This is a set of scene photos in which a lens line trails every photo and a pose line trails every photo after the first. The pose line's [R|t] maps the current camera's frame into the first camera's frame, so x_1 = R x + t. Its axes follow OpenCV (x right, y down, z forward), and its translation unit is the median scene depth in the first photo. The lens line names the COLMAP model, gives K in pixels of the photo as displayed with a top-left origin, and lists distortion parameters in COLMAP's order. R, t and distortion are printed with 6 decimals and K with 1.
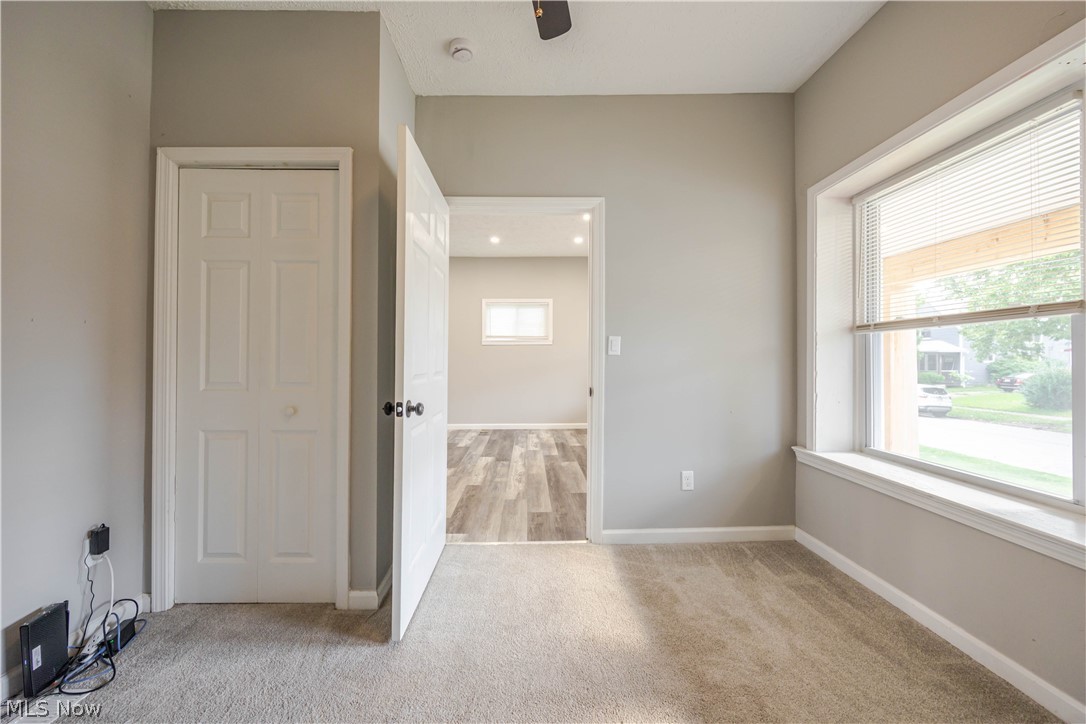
lens RADIAL K [[426.7, 0, 538.6], [0, 426.7, 358.9], [0, 0, 1]] dist [-0.004256, -0.000109]
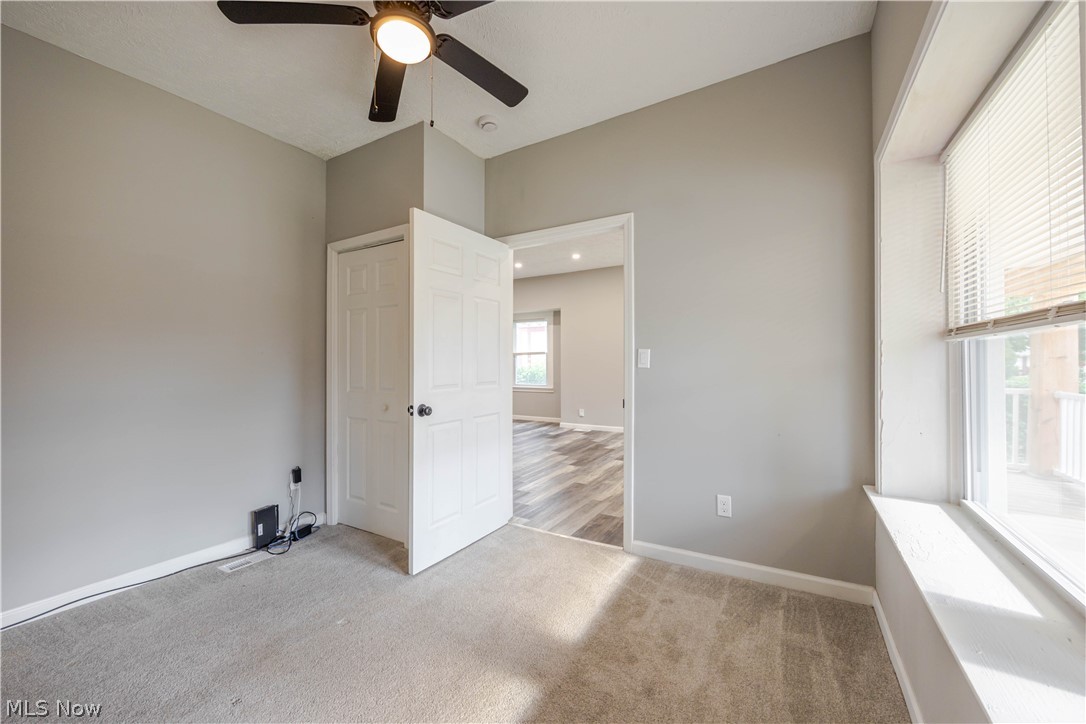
lens RADIAL K [[426.7, 0, 522.9], [0, 426.7, 360.1], [0, 0, 1]] dist [-0.004256, -0.000109]
pose [[0.844808, -0.008093, -0.535008, 0.609851], [0.009394, 0.999956, -0.000293, -0.037610], [0.534986, -0.004778, 0.844847, 0.004524]]
